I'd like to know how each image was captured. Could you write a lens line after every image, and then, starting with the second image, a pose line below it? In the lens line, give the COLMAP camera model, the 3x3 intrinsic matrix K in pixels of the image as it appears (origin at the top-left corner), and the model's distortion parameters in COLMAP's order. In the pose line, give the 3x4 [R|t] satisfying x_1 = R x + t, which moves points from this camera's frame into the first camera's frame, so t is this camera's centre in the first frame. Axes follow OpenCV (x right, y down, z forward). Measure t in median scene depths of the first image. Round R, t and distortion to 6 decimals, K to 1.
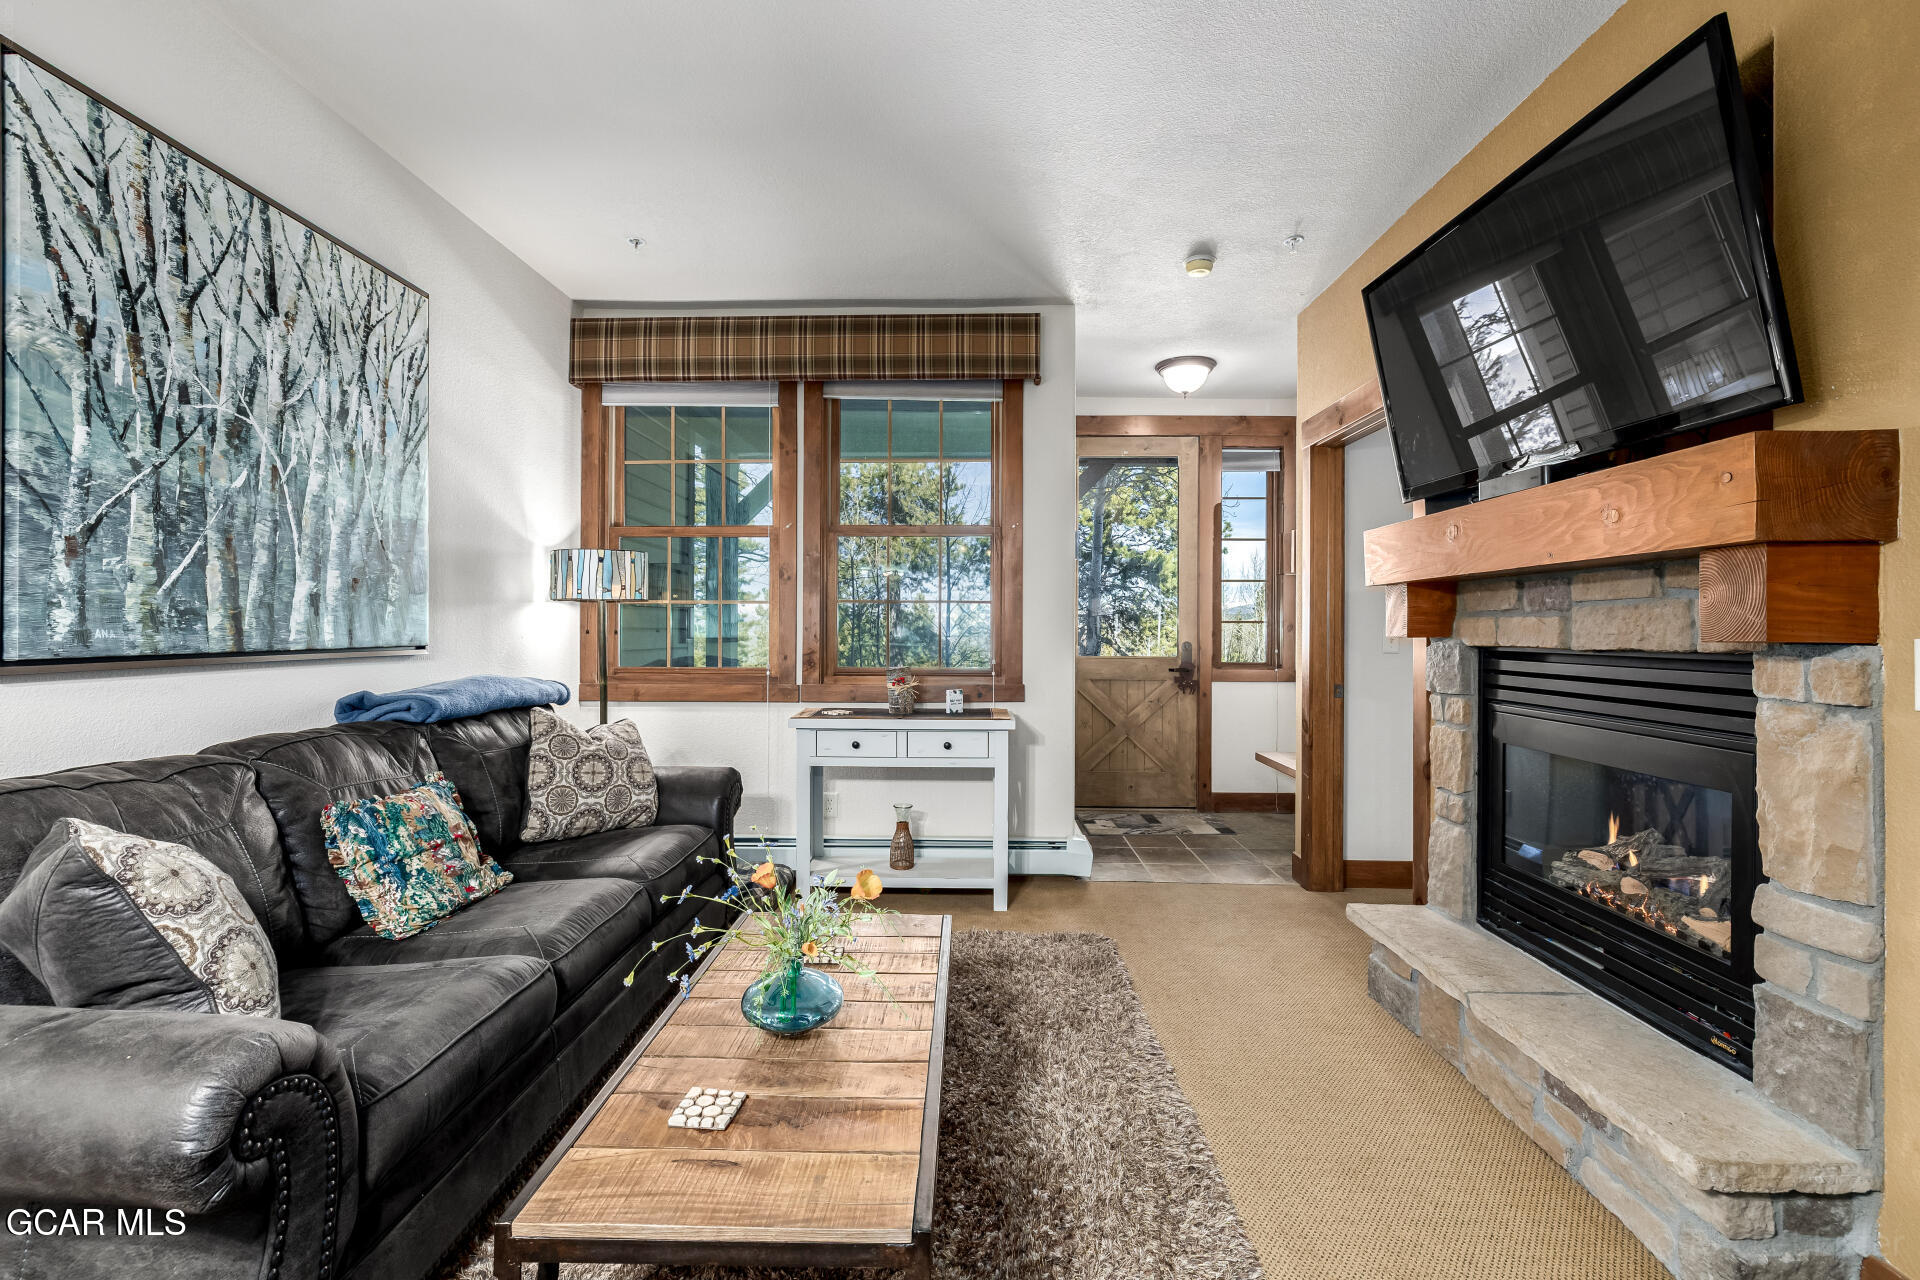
lens RADIAL K [[807.9, 0, 956.2], [0, 807.9, 629.6], [0, 0, 1]] dist [-0.002386, 0.000188]
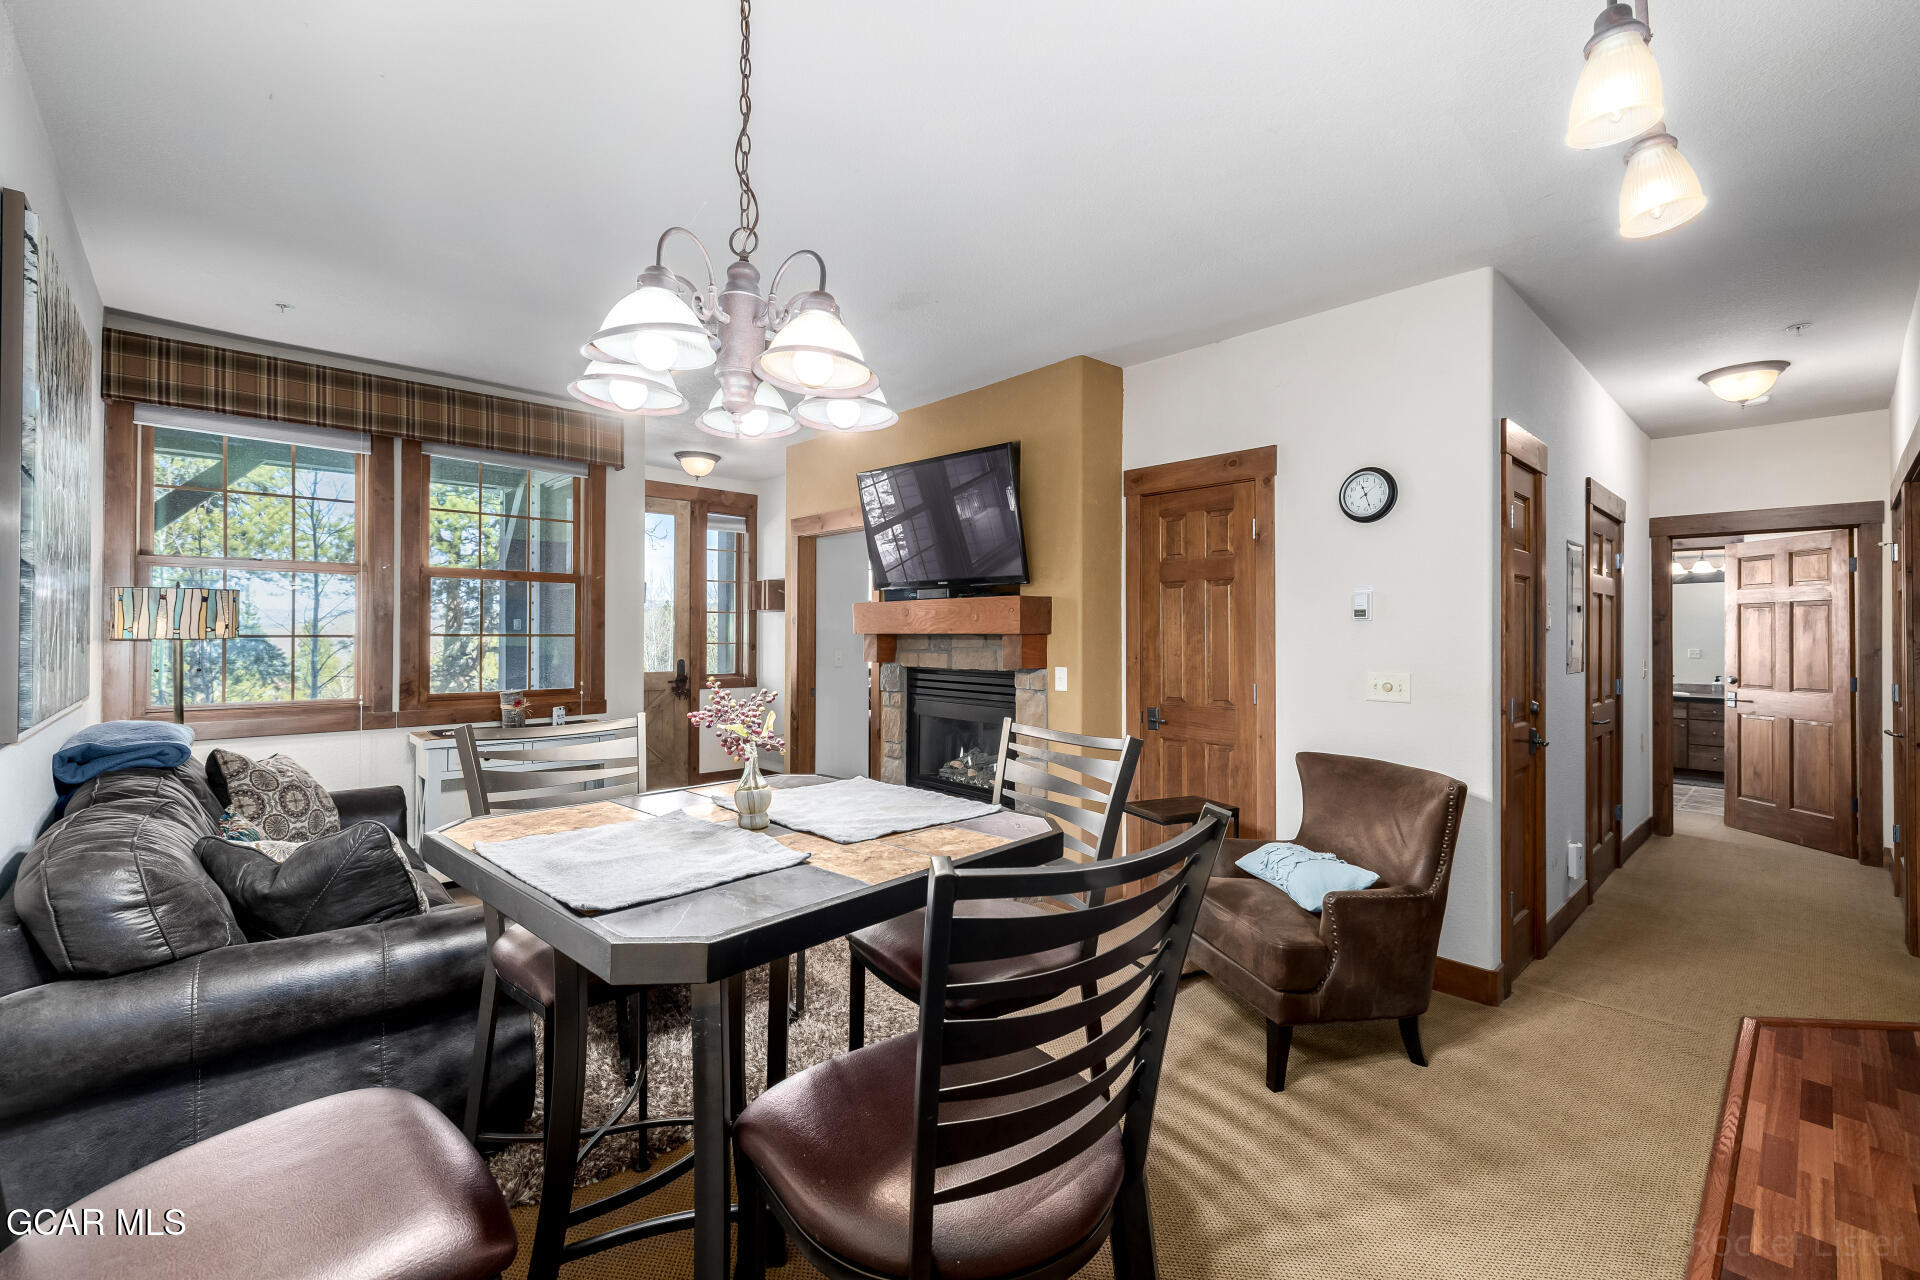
lens RADIAL K [[807.9, 0, 955.5], [0, 807.9, 628.7], [0, 0, 1]] dist [-0.002386, 0.000188]
pose [[0.716389, 0.002932, 0.697695, -0.662627], [-0.001325, 0.999995, -0.002843, -0.068406], [-0.697700, 0.001113, 0.716389, -0.507119]]
